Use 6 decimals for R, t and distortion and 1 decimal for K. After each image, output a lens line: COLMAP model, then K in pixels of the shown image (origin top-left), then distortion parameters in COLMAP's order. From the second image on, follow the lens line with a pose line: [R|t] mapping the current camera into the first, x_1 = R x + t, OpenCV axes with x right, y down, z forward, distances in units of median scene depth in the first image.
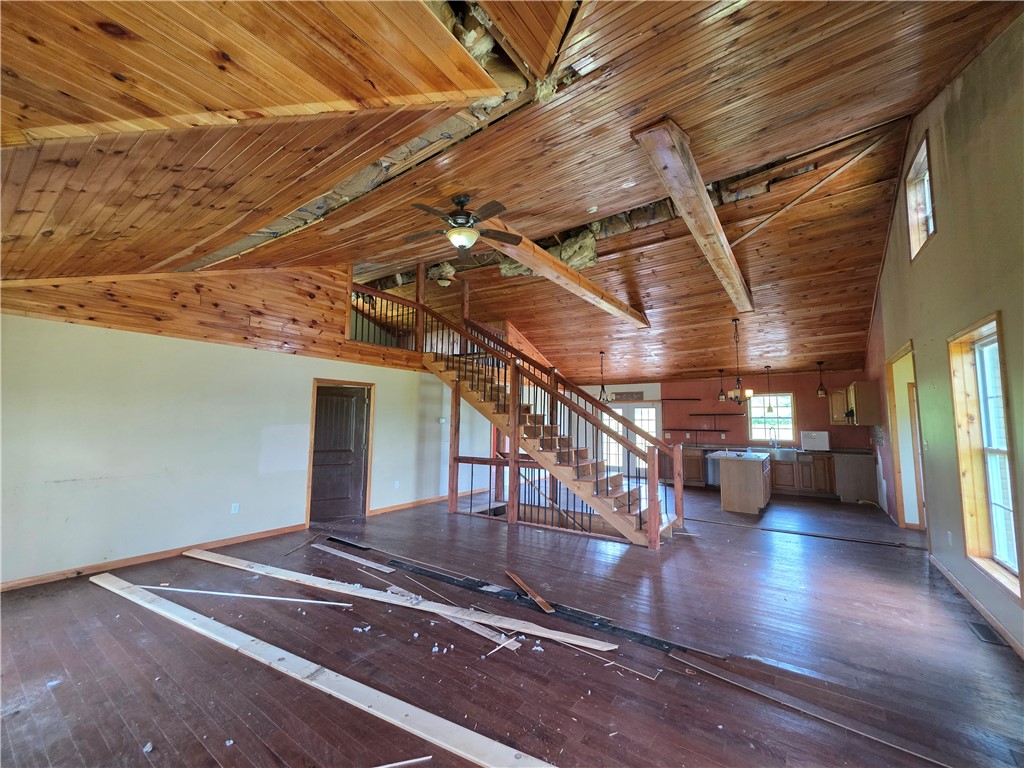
lens RADIAL K [[411.8, 0, 512.0], [0, 411.8, 384.0], [0, 0, 1]] dist [0.002109, 0.000040]
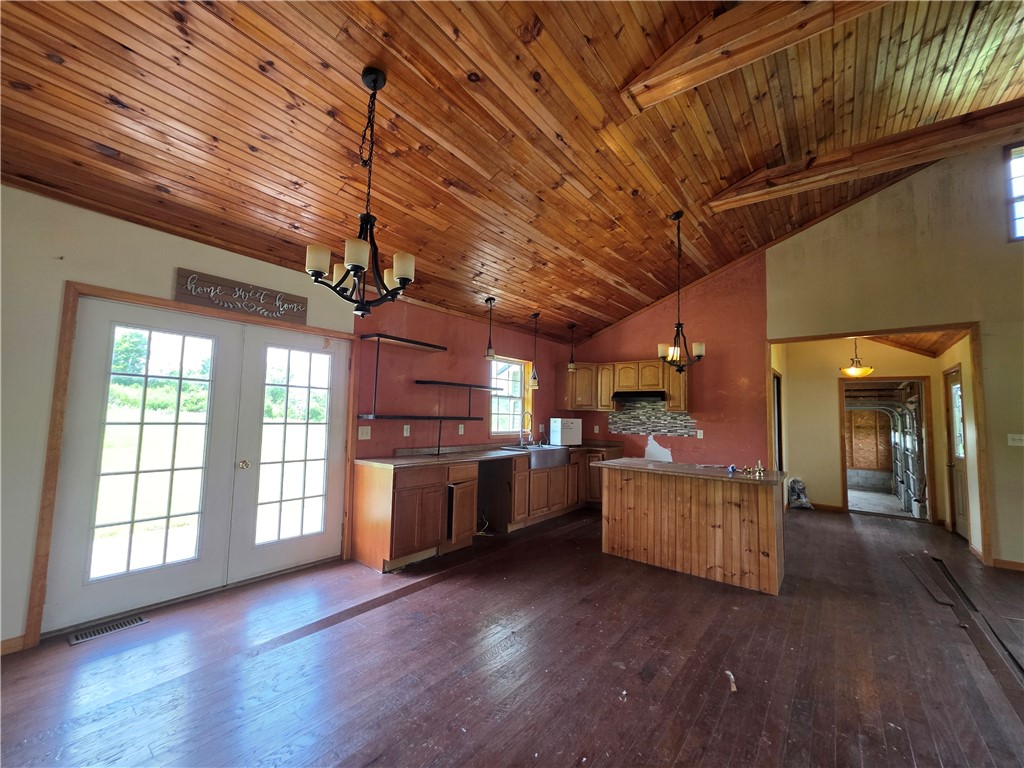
lens RADIAL K [[411.8, 0, 512.0], [0, 411.8, 384.0], [0, 0, 1]] dist [0.002109, 0.000040]
pose [[0.051541, 0.067653, 0.996377, 0.013221], [-0.119656, 0.990934, -0.061094, 0.095043], [-0.991477, -0.116074, 0.059169, 0.913165]]
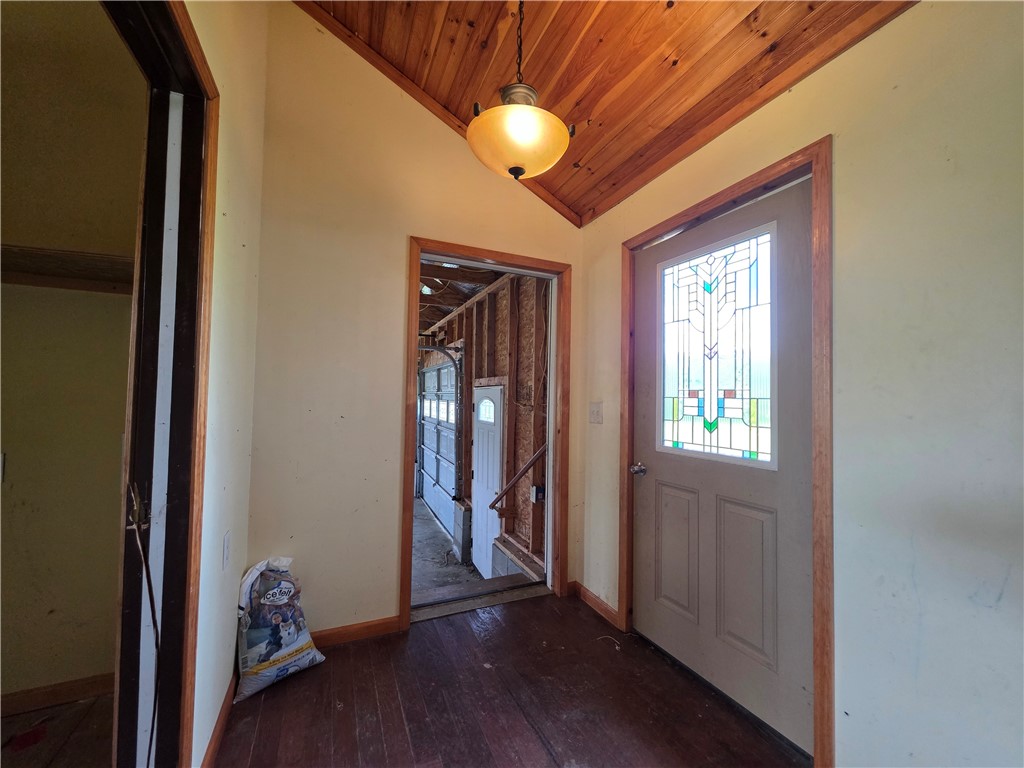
lens RADIAL K [[411.8, 0, 512.0], [0, 411.8, 384.0], [0, 0, 1]] dist [0.002109, 0.000040]
pose [[-0.859747, -0.010929, 0.510603, 0.532219], [-0.074704, 0.991709, -0.104559, 0.081808], [-0.505227, -0.128039, -0.853435, 0.588651]]
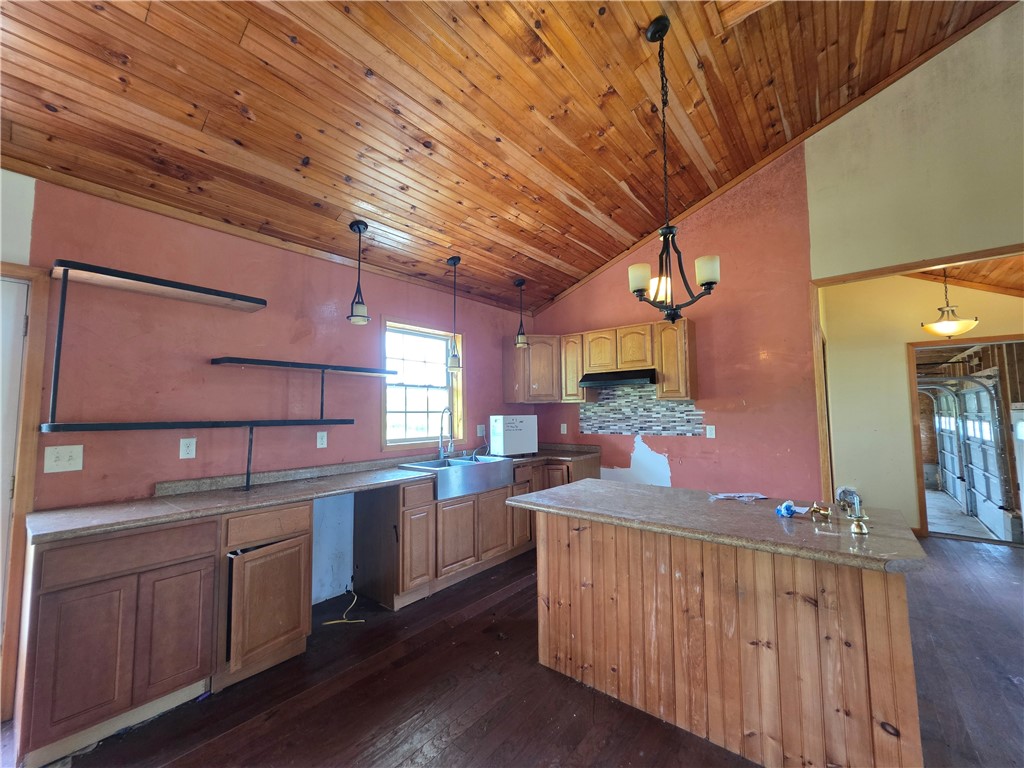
lens RADIAL K [[411.8, 0, 512.0], [0, 411.8, 384.0], [0, 0, 1]] dist [0.002109, 0.000040]
pose [[0.060990, 0.059759, 0.996348, 0.211816], [-0.083603, 0.995004, -0.054561, 0.090164], [-0.994631, -0.079970, 0.065681, 0.839673]]
